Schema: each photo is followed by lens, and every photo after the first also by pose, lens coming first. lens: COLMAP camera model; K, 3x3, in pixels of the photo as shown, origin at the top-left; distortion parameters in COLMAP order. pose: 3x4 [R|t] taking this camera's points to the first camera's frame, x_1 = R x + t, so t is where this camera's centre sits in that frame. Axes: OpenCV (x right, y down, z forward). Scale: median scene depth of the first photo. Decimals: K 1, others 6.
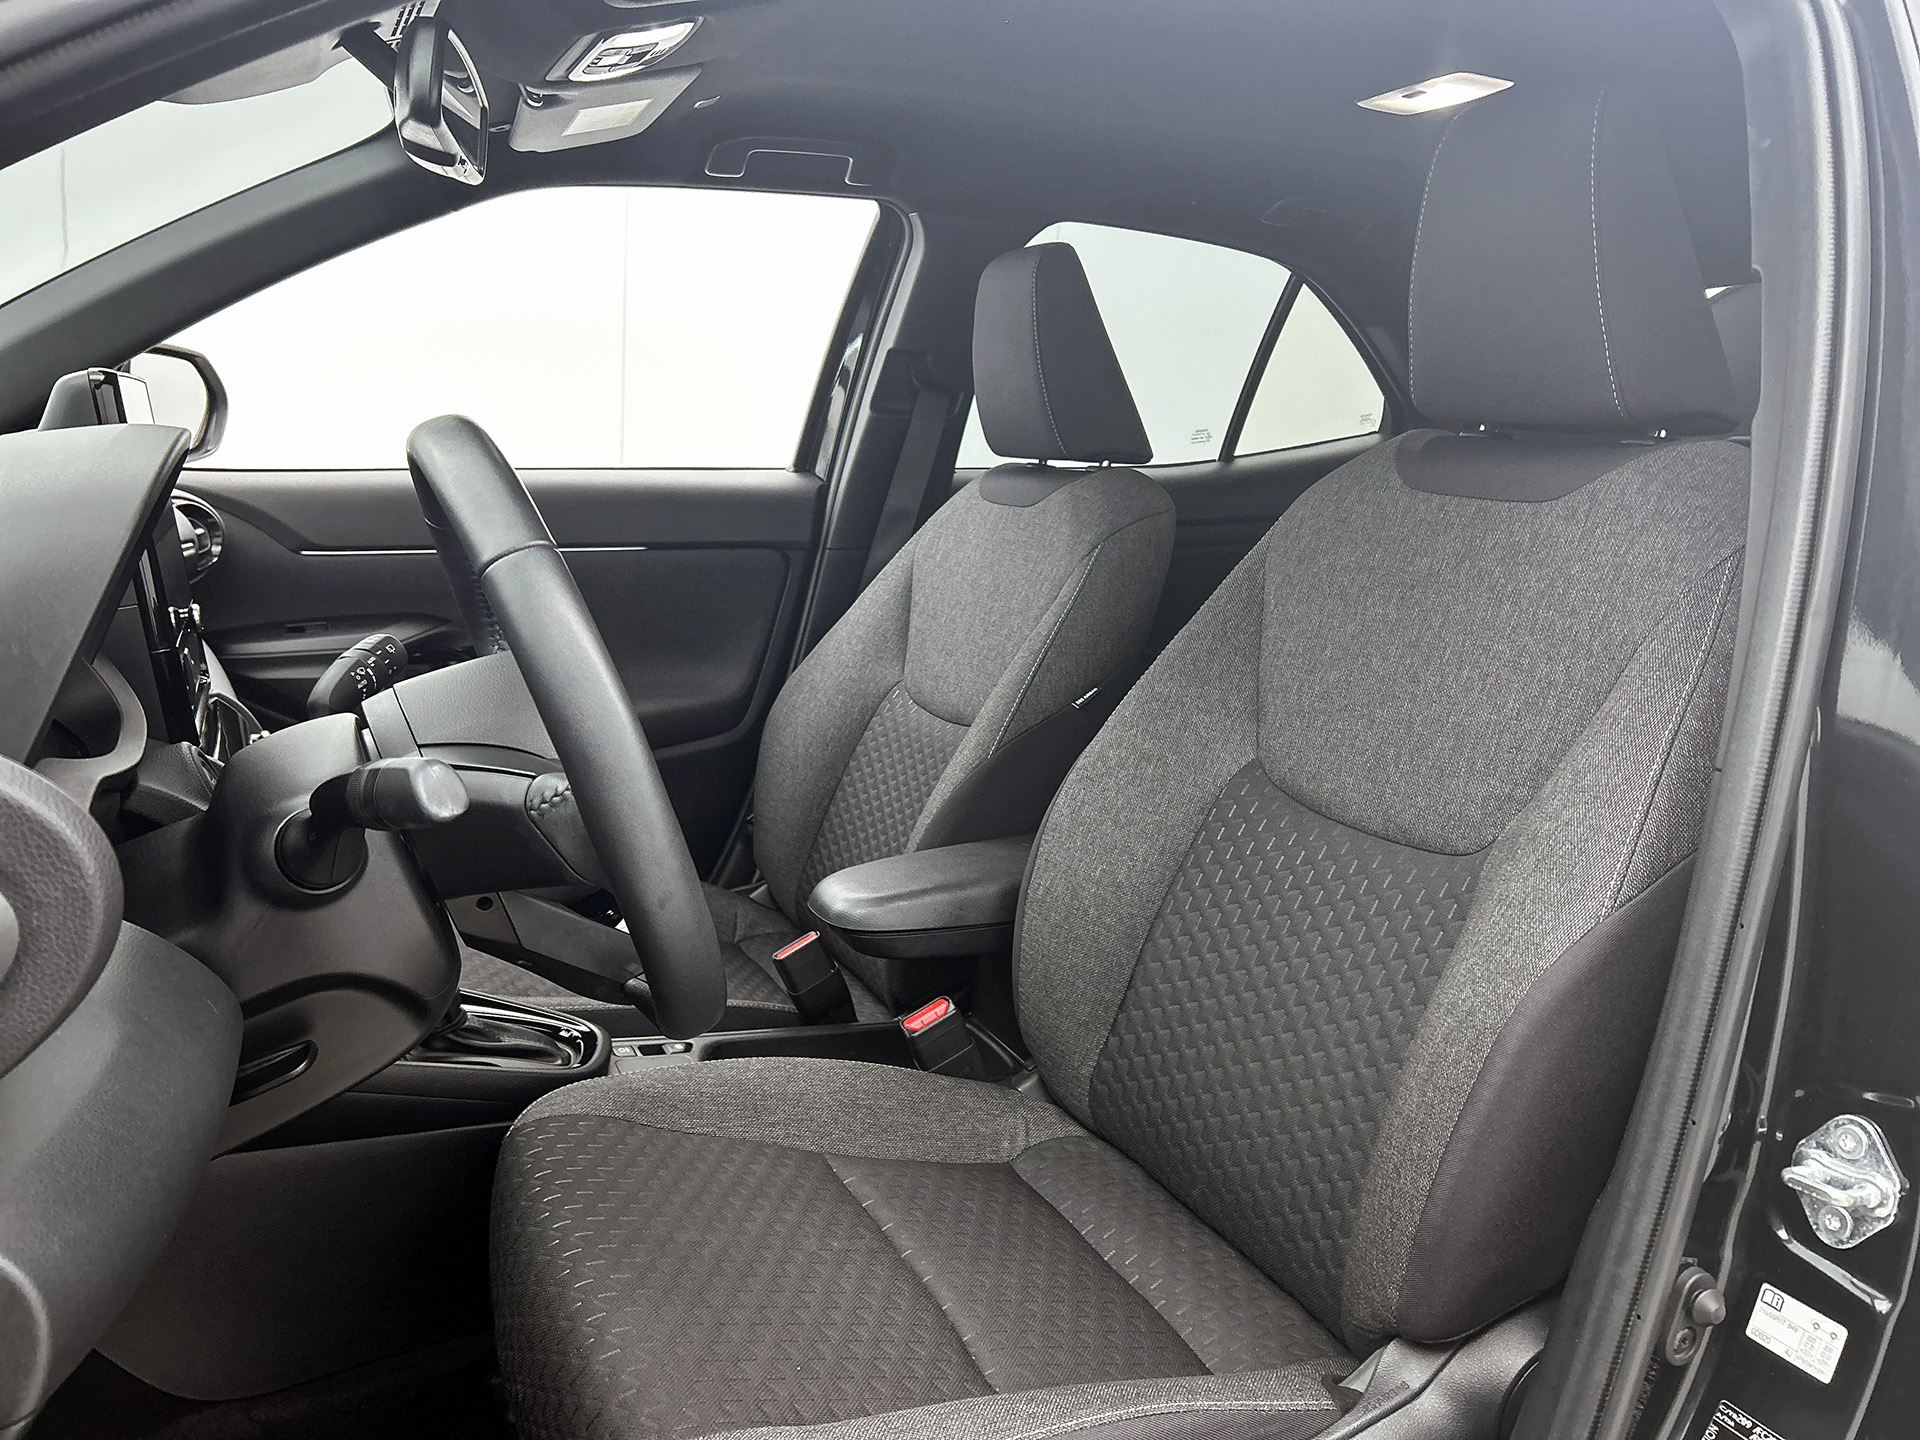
lens RADIAL K [[1472.9, 0, 960.0], [0, 1472.9, 722.4], [0, 0, 1]] dist [0.024165, -0.011571]
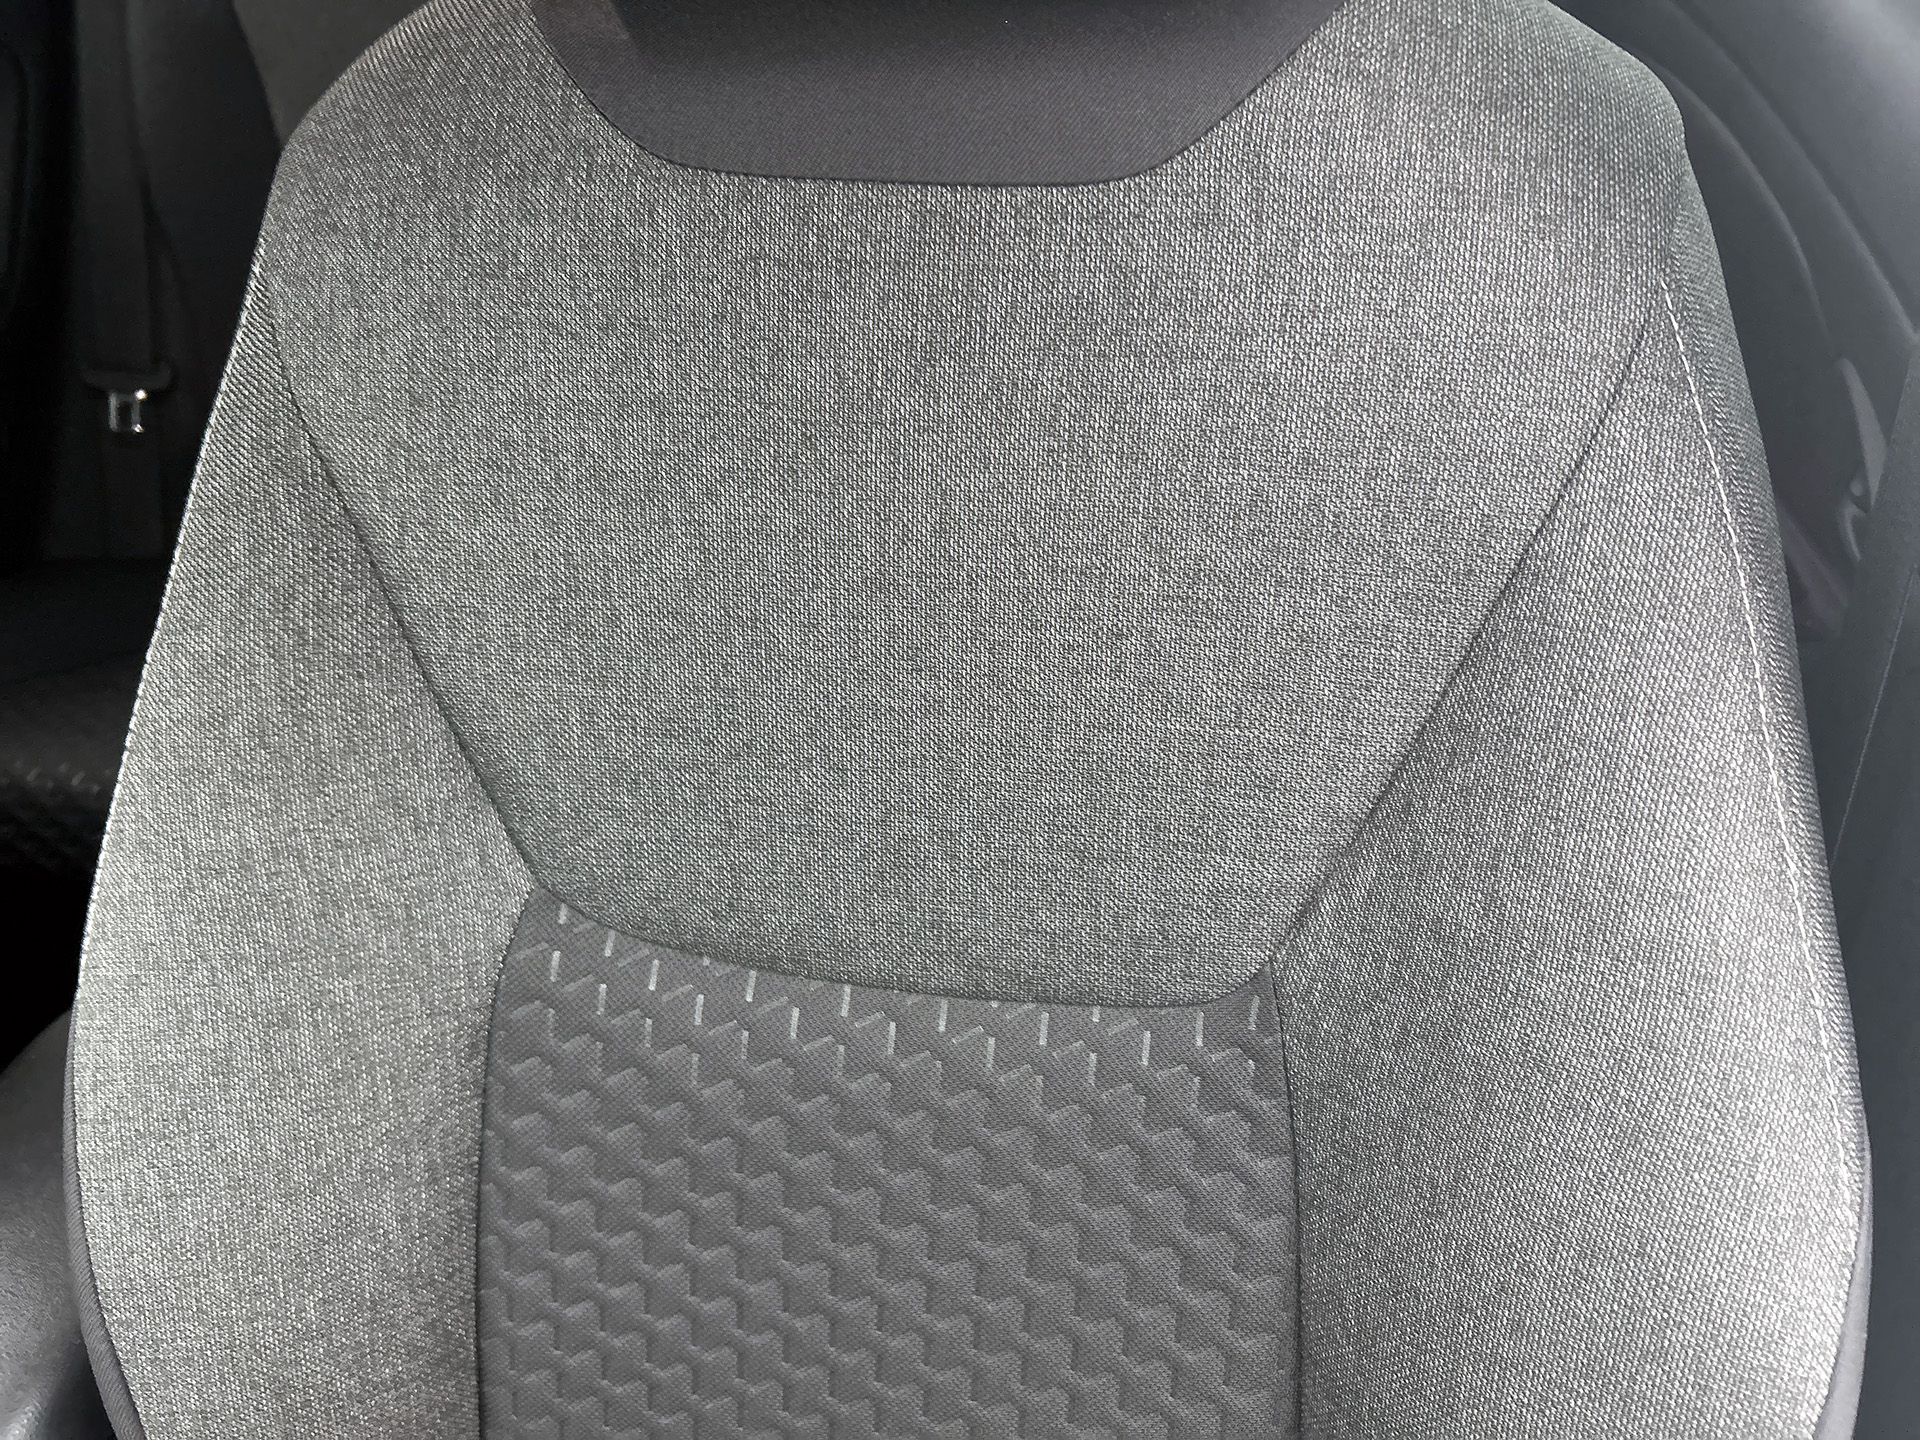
lens RADIAL K [[1472.9, 0, 962.3], [0, 1472.9, 716.9], [0, 0, 1]] dist [0.024165, -0.011571]
pose [[0.628751, -0.520908, 0.577345, 0.059454], [0.224849, 0.832537, 0.506285, -0.214353], [-0.744389, -0.188512, 0.640584, 0.671326]]
